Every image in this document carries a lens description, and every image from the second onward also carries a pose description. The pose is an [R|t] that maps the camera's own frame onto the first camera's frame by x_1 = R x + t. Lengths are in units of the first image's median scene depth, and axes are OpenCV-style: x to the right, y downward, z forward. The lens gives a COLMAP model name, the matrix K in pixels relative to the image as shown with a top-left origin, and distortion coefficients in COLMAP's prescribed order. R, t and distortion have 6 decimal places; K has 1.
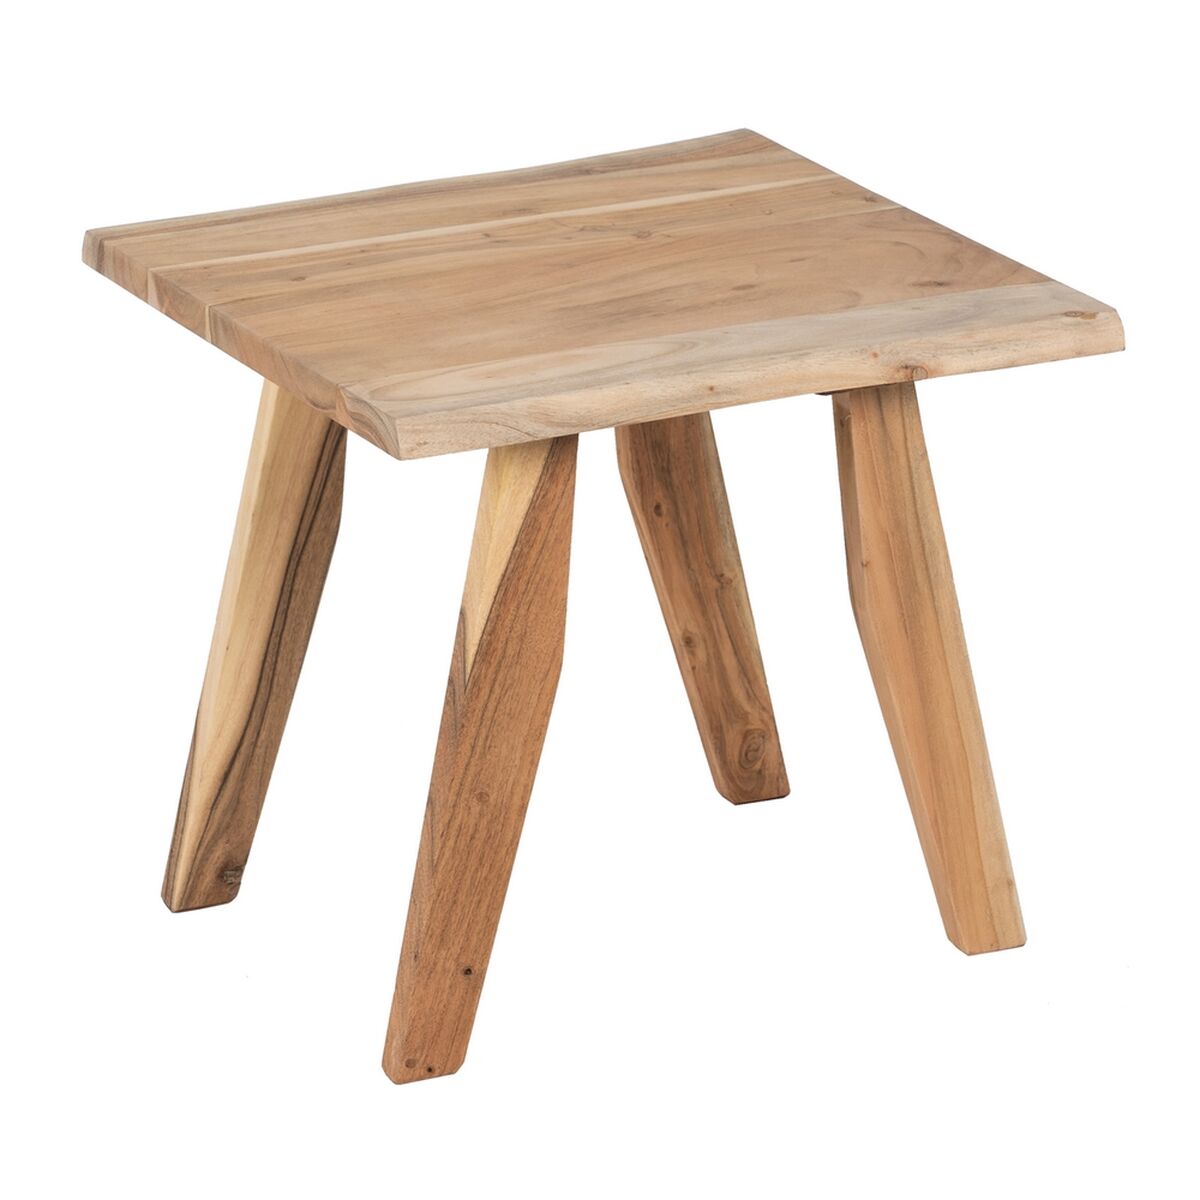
lens RADIAL K [[7403.3, 0, 600.0], [0, 7403.3, 600.0], [0, 0, 1]] dist [0.140799, 21.529803]
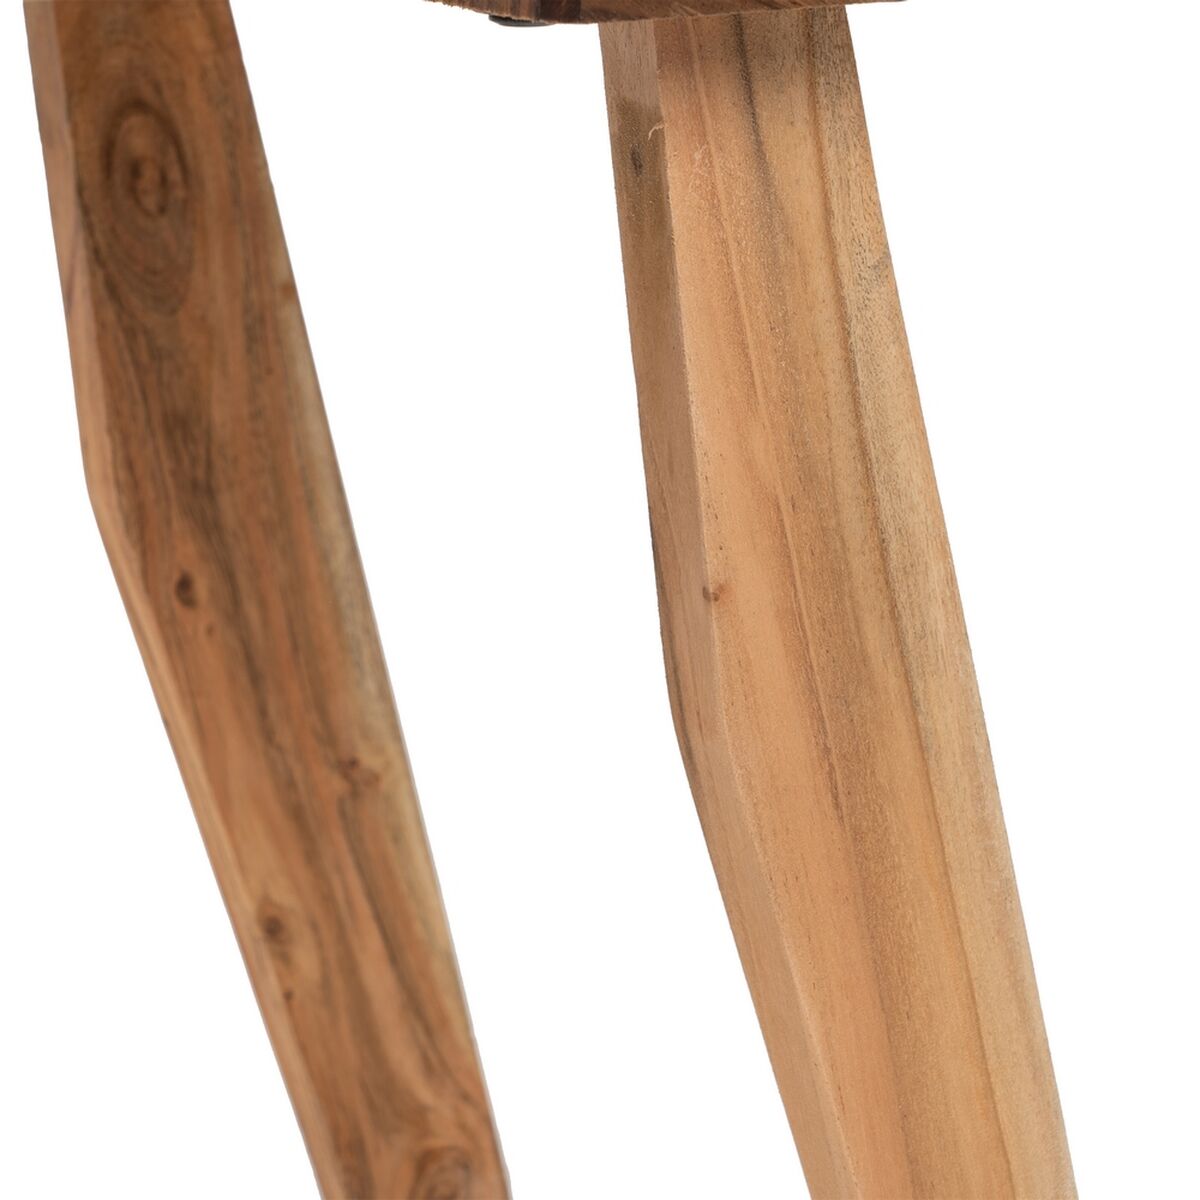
lens RADIAL K [[5340.0, 0, 600.0], [0, 5340.0, 600.0], [0, 0, 1]] dist [-0.030595, 5.614319]
pose [[0.999616, -0.014665, 0.023528, 0.024673], [0.017274, 0.993233, -0.114844, 0.023005], [-0.021684, 0.115206, 0.993105, 0.751770]]
